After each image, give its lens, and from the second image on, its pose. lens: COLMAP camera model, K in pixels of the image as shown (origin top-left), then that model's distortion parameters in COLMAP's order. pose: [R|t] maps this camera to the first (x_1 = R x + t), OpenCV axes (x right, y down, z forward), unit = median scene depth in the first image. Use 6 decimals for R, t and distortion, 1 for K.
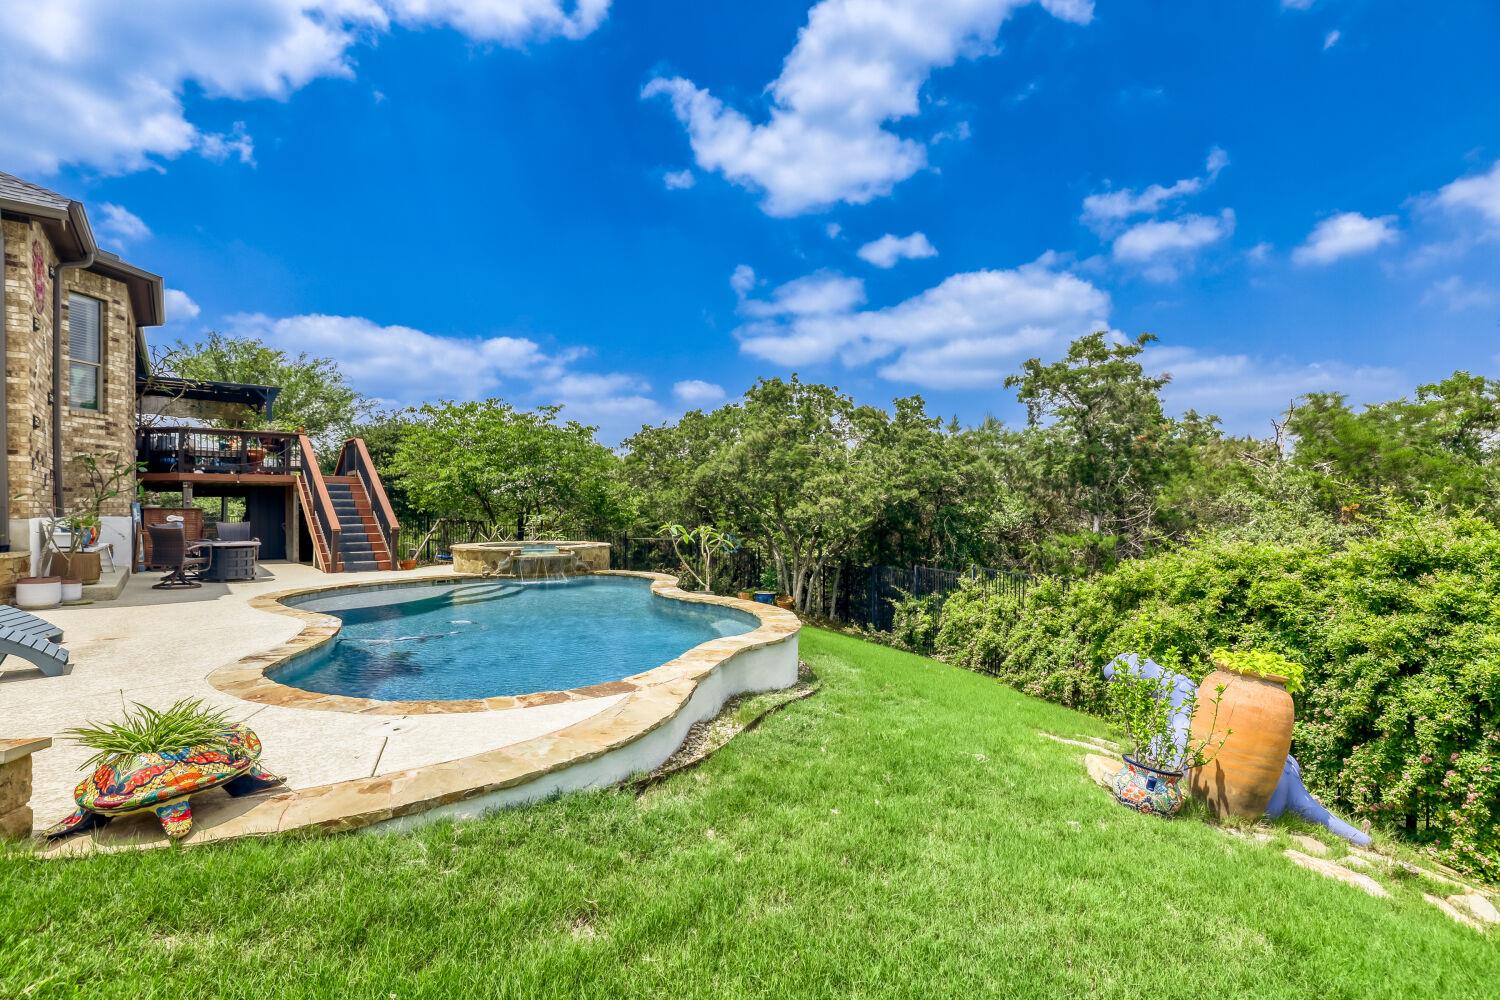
lens RADIAL K [[693.1, 0, 741.2], [0, 693.1, 501.2], [0, 0, 1]] dist [-0.033396, 0.004543]
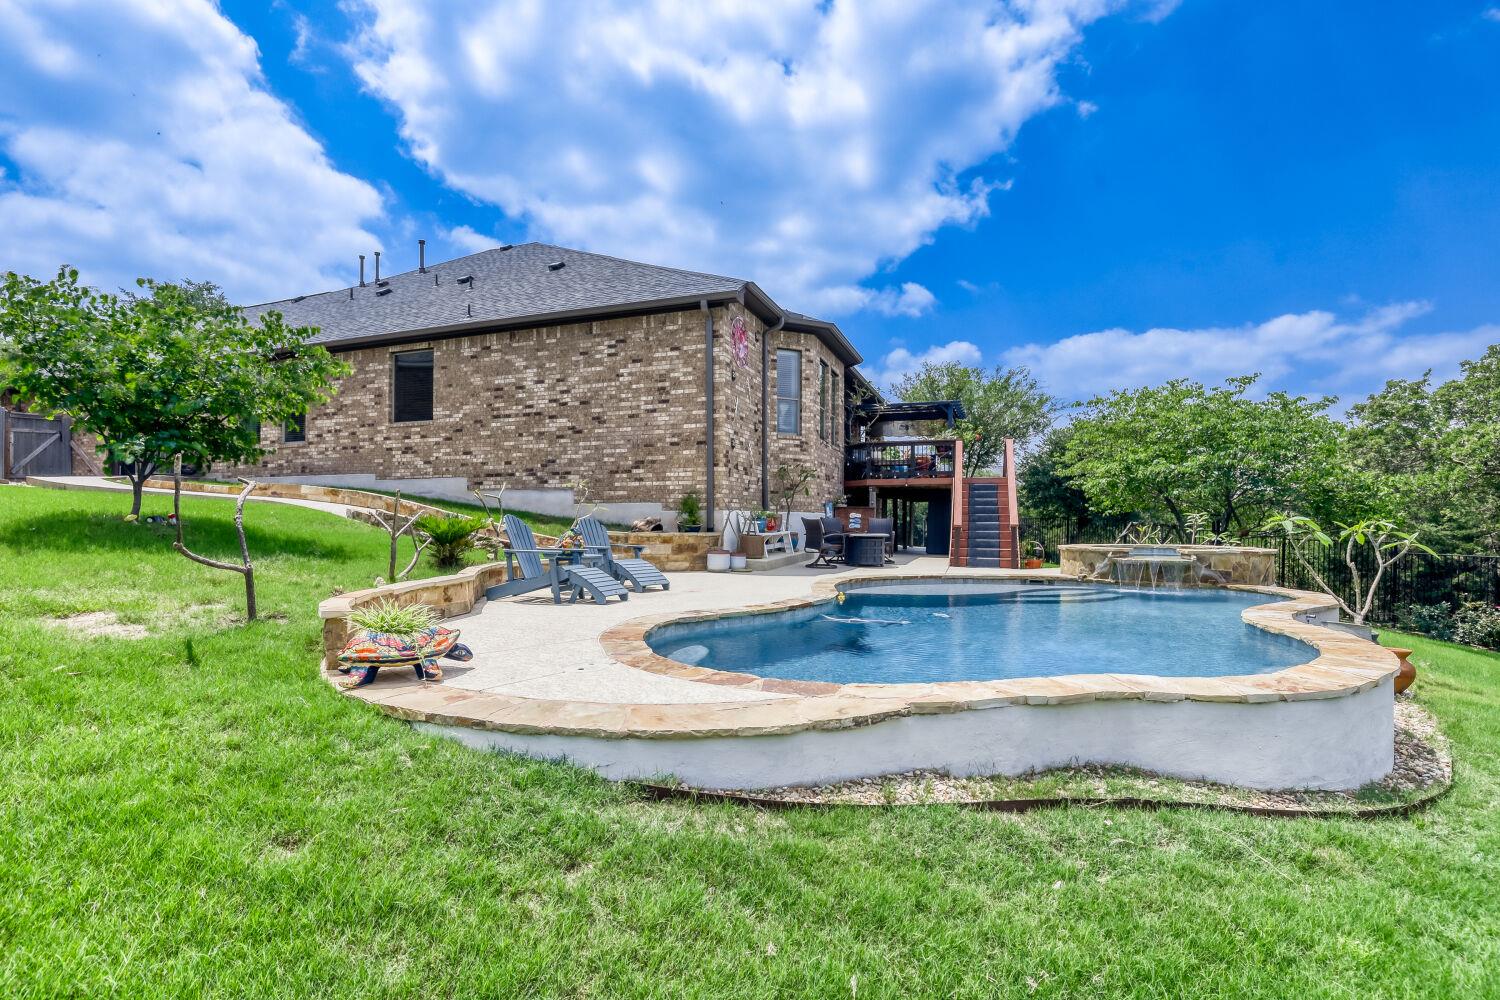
lens RADIAL K [[693.1, 0, 748.5], [0, 693.1, 501.2], [0, 0, 1]] dist [-0.033396, 0.004543]
pose [[0.520436, -0.018559, -0.853699, 0.157931], [0.003556, 0.999802, -0.019568, 0.024822], [0.853893, 0.007148, 0.520399, 0.180182]]
